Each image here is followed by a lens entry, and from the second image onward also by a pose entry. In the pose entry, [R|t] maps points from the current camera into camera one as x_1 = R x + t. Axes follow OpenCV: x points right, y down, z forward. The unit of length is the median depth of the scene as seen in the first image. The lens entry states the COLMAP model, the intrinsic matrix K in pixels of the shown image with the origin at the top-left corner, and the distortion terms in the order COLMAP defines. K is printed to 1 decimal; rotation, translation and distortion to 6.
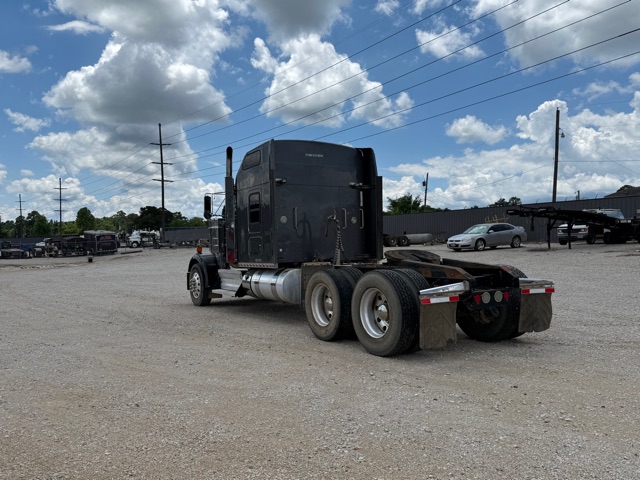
lens RADIAL K [[546.0, 0, 320.0], [0, 546.0, 240.0], [0, 0, 1]] dist [0.111463, -0.000175]
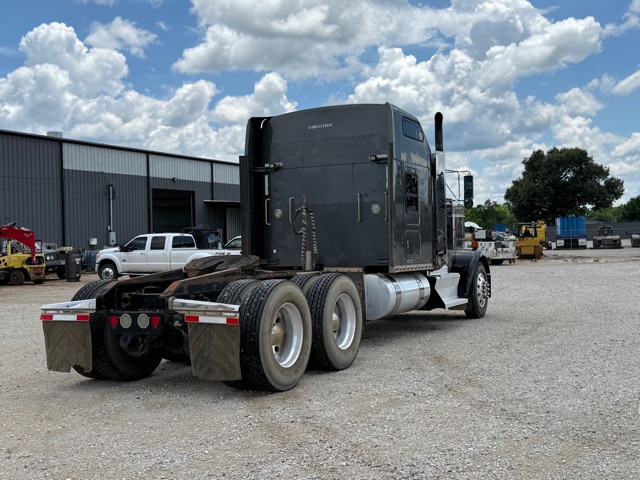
lens RADIAL K [[782.4, 0, 317.7], [0, 782.4, 227.9], [0, 0, 1]] dist [0.083851, 0.002548]
pose [[0.522143, -0.011558, -0.852779, 0.880999], [0.021002, 0.999779, -0.000691, -0.012852], [0.852599, -0.017550, 0.522271, 0.414212]]
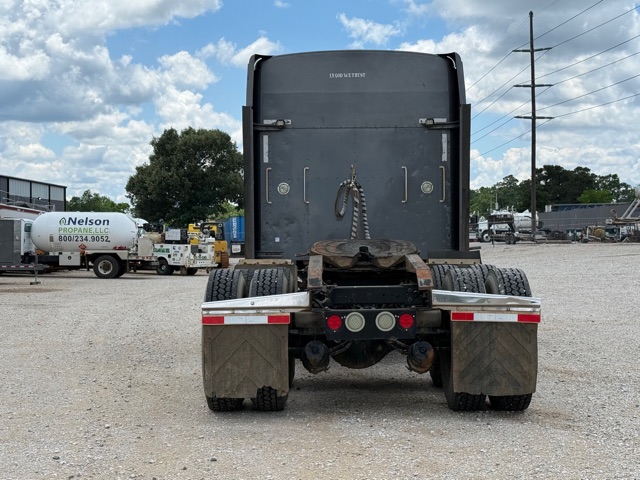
lens RADIAL K [[1058.0, 0, 320.0], [0, 1058.0, 240.0], [0, 0, 1]] dist [0.191326, 0.119099]
pose [[0.851243, 0.010372, -0.524670, 0.532743], [-0.005097, 0.999921, 0.011499, 0.005020], [0.524747, -0.007114, 0.851228, 0.034842]]
